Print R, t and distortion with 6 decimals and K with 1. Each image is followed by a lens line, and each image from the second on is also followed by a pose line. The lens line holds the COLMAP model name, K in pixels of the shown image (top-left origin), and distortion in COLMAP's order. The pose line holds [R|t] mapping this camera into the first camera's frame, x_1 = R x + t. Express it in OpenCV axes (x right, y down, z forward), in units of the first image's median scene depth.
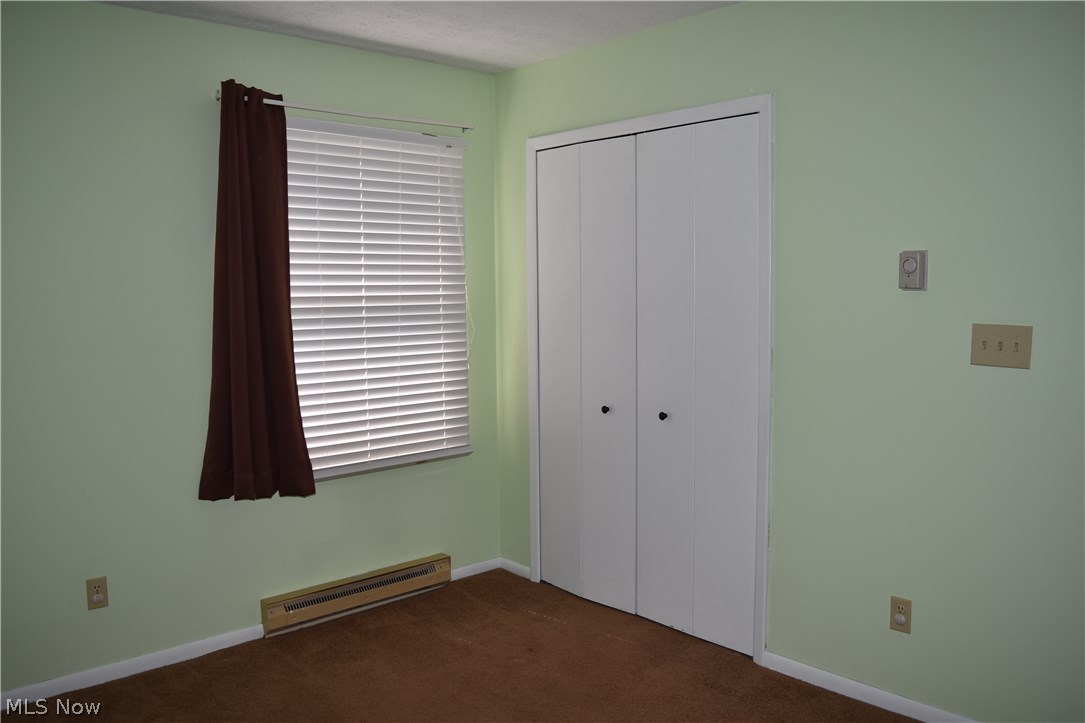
lens RADIAL K [[850.5, 0, 542.5], [0, 850.5, 361.5], [0, 0, 1]] dist [-0.122209, 0.000939]
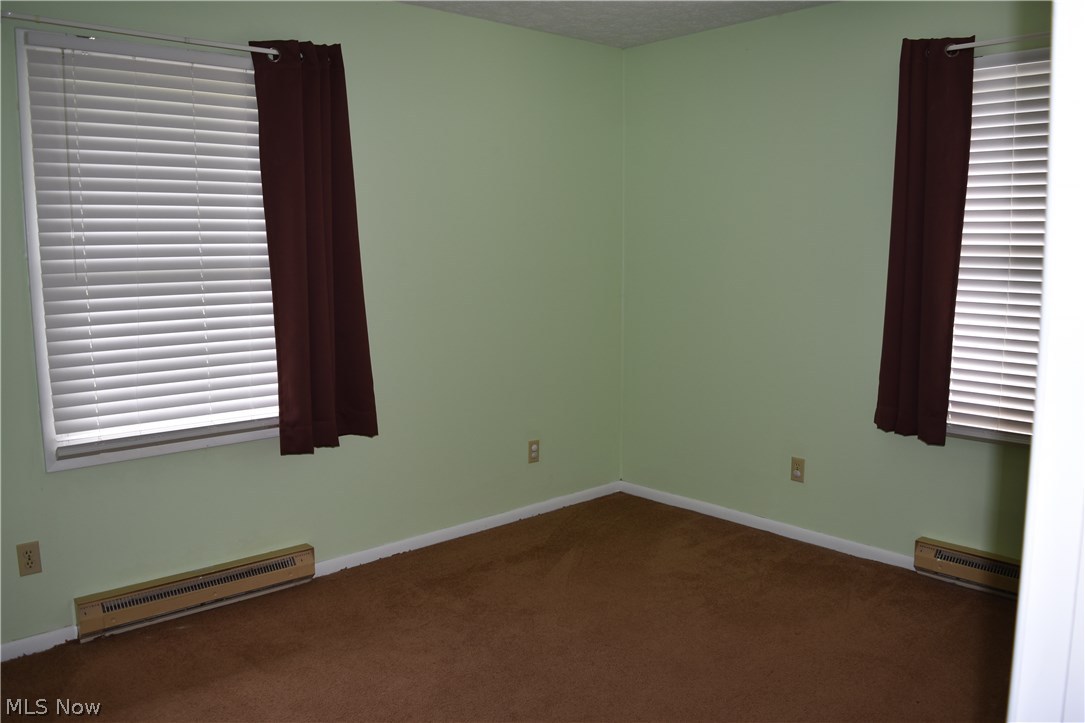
lens RADIAL K [[850.5, 0, 542.5], [0, 850.5, 361.5], [0, 0, 1]] dist [-0.122209, 0.000939]
pose [[-0.025866, 0.148246, -0.988612, 0.680074], [-0.077041, 0.985706, 0.149826, -0.048039], [0.996692, 0.080039, -0.014075, 0.539369]]
